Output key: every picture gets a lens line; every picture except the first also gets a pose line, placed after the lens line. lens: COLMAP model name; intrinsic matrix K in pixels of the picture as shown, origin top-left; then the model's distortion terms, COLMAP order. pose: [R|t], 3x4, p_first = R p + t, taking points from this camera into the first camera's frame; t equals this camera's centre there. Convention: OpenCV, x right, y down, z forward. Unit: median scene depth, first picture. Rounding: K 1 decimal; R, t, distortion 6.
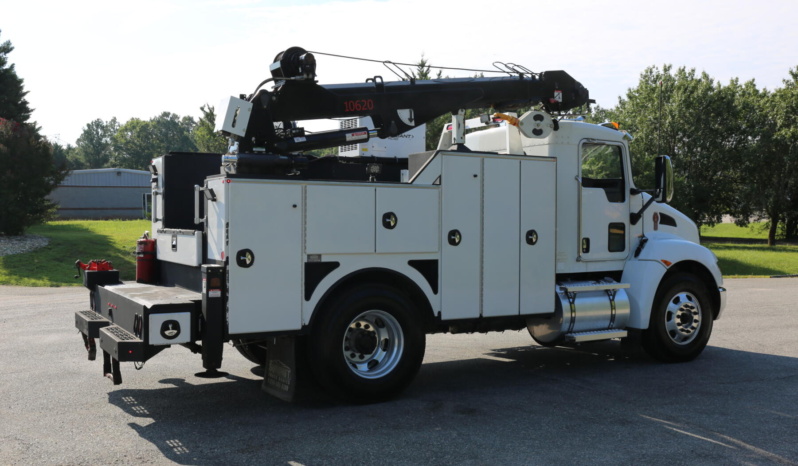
lens RADIAL K [[873.3, 0, 397.9], [0, 873.3, 233.8], [0, 0, 1]] dist [0.116517, 0.000000]
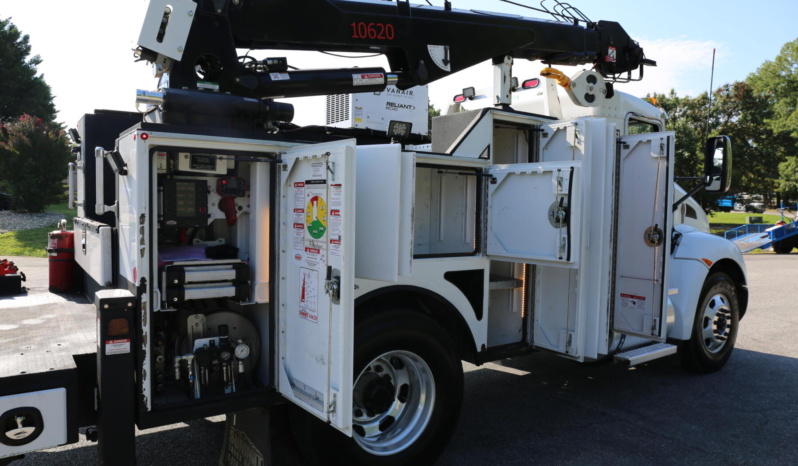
lens RADIAL K [[598.5, 0, 402.6], [0, 598.5, 235.7], [0, 0, 1]] dist [-0.029219, 0.021840]
pose [[0.994789, 0.009119, 0.101542, -0.061084], [-0.013014, 0.999202, 0.037763, -0.012785], [-0.101117, -0.038888, 0.994114, 0.516825]]
